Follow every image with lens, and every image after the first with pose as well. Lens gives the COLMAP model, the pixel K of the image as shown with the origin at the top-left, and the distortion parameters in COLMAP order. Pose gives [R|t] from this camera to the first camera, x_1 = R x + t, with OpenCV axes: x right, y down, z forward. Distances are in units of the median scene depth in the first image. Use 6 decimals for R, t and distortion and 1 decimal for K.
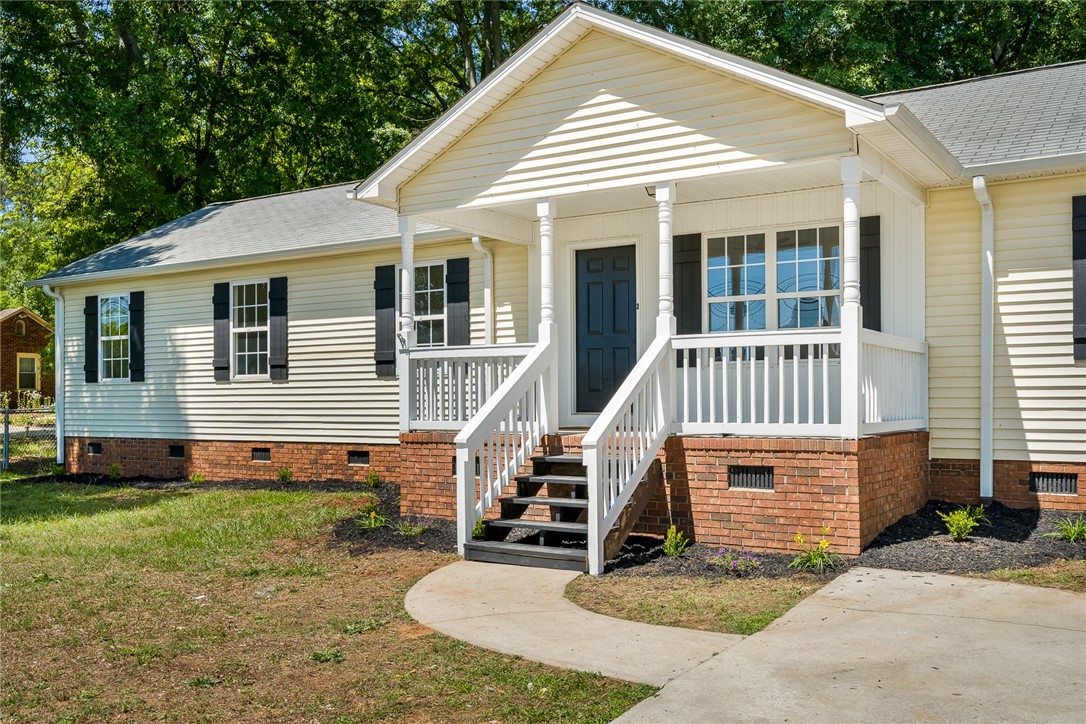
lens RADIAL K [[996.6, 0, 544.9], [0, 996.6, 398.7], [0, 0, 1]] dist [0.032613, 0.004137]
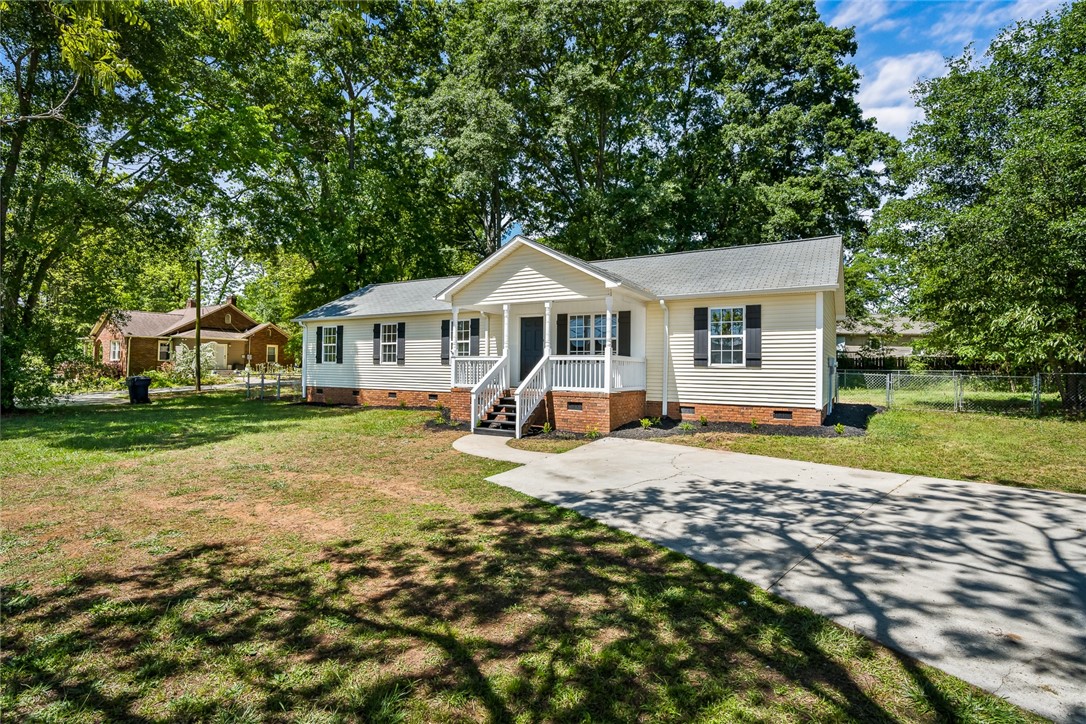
lens RADIAL K [[533.9, 0, 543.0], [0, 533.9, 362.0], [0, 0, 1]] dist [-0.000535, -0.000034]
pose [[0.999350, 0.018268, 0.031090, 0.044778], [-0.017925, 0.999776, -0.011263, -0.019442], [-0.031289, 0.010699, 0.999453, -0.356331]]
